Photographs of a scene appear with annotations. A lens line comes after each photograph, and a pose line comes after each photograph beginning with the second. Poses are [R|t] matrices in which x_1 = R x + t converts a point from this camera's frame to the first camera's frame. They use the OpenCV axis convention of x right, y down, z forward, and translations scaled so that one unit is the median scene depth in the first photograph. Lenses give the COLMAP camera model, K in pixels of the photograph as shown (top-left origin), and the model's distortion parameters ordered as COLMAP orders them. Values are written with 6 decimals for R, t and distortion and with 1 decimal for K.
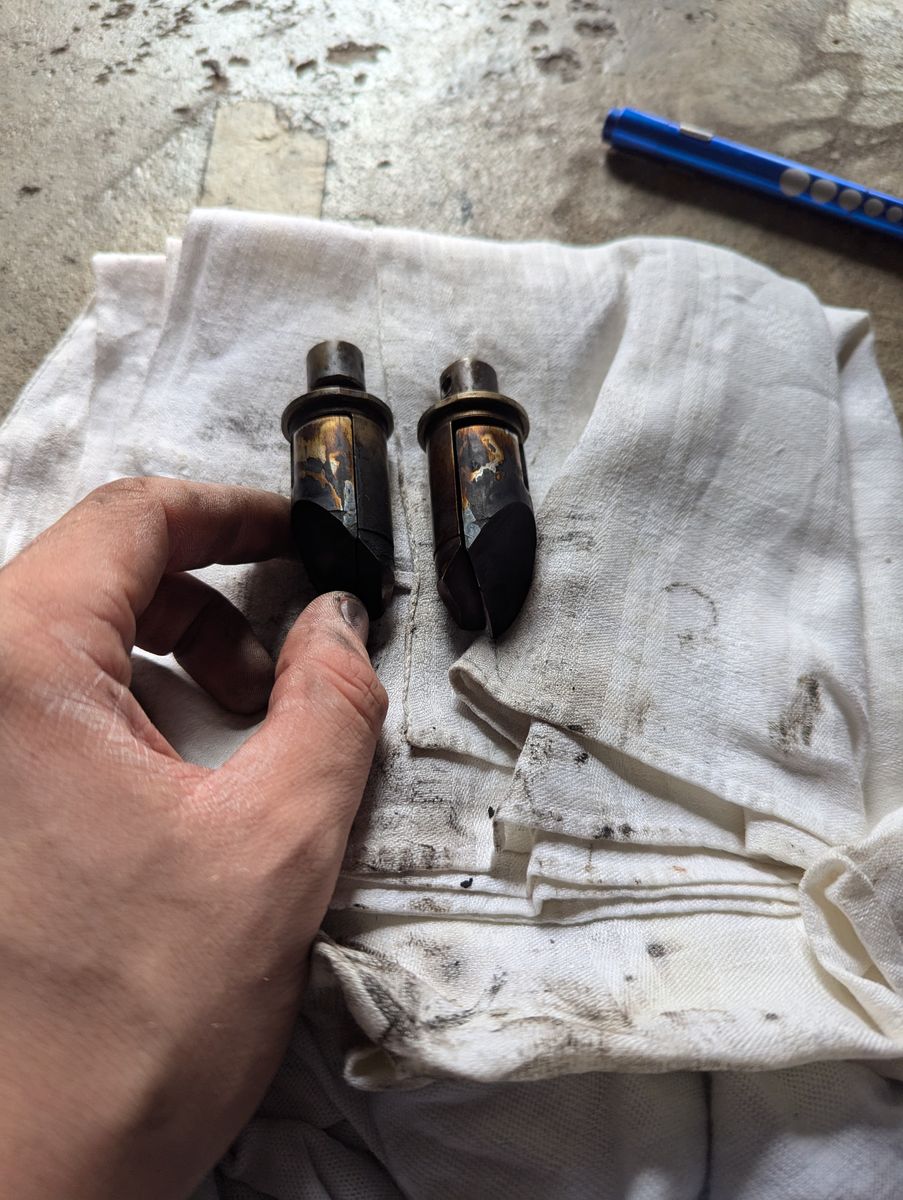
lens RADIAL K [[827.7, 0, 451.5], [0, 827.7, 600.0], [0, 0, 1]] dist [0.032649, -0.000136]
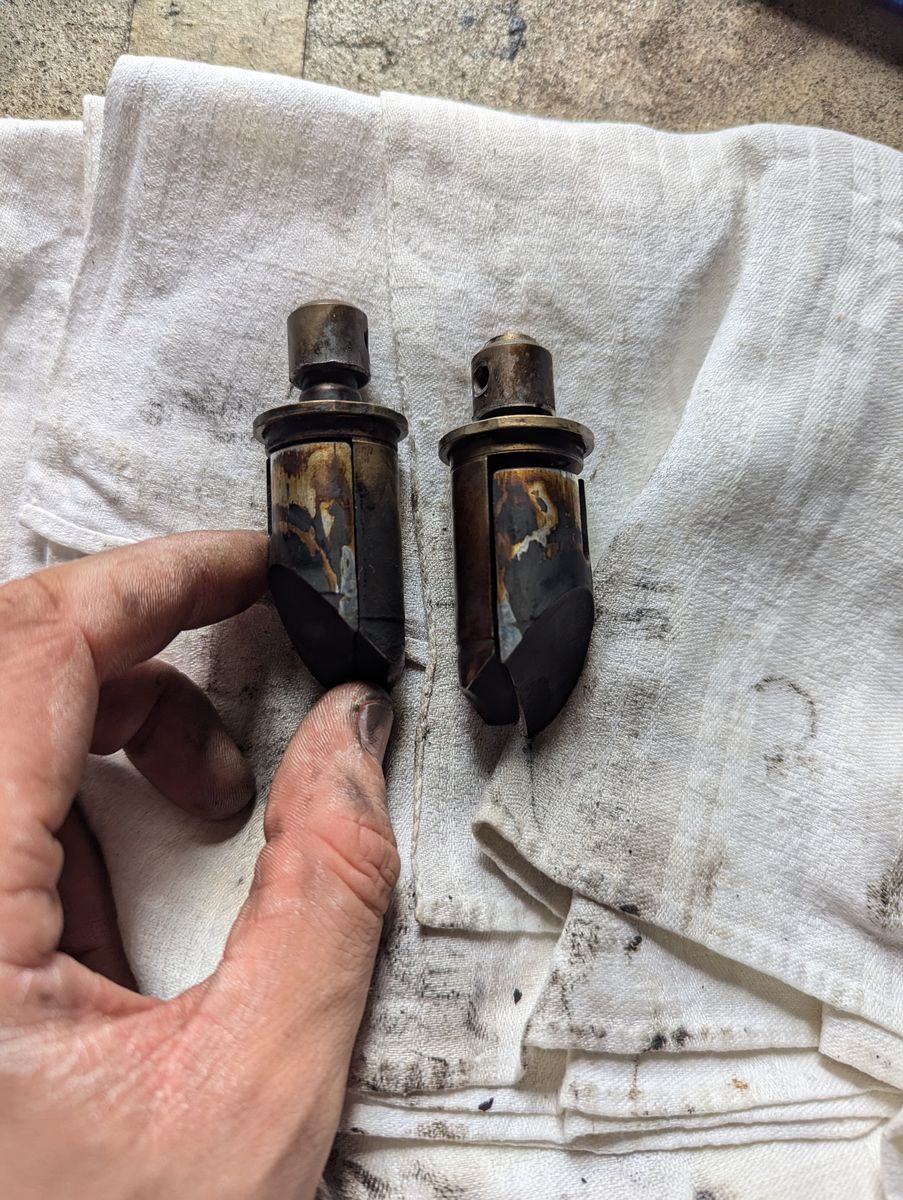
lens RADIAL K [[848.3, 0, 446.7], [0, 848.3, 583.1], [0, 0, 1]] dist [-0.000852, 0.001513]
pose [[0.999342, 0.036149, -0.002808, -0.028676], [-0.033781, 0.956402, 0.290093, -0.313913], [0.013172, -0.289807, 0.956994, 0.261251]]
